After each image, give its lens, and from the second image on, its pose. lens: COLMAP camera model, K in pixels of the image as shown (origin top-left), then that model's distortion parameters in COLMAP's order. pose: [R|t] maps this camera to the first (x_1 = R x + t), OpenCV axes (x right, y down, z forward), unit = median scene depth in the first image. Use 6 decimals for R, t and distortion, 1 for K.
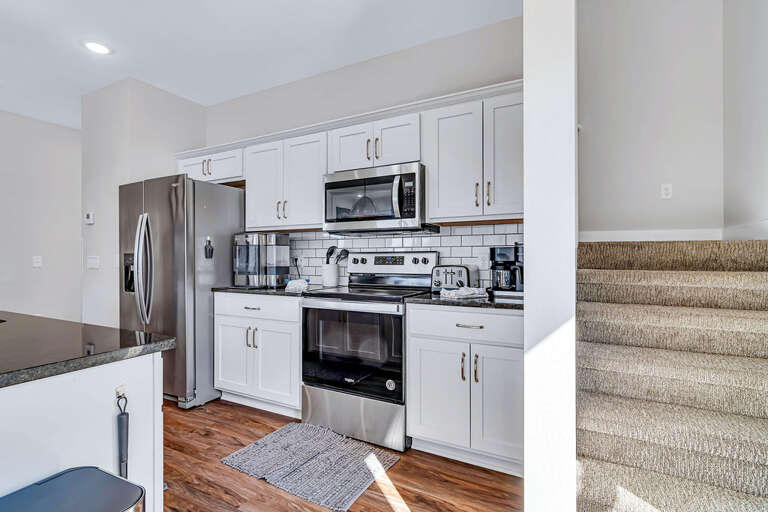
lens RADIAL K [[370.7, 0, 384.7], [0, 370.7, 255.0], [0, 0, 1]] dist [-0.003428, -0.000475]
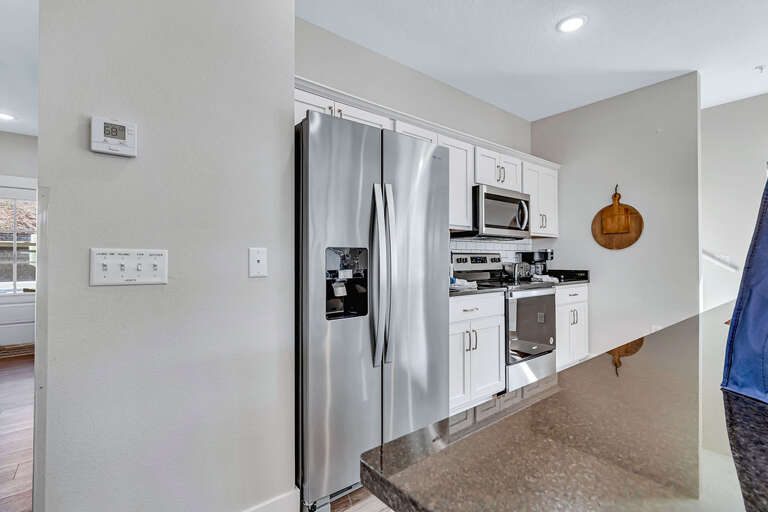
lens RADIAL K [[370.7, 0, 384.4], [0, 370.7, 257.1], [0, 0, 1]] dist [-0.003428, -0.000475]
pose [[0.389651, 0.005910, 0.920944, -1.277032], [-0.002680, 0.999982, -0.005283, 0.012599], [-0.920959, -0.000409, 0.389660, 0.797635]]
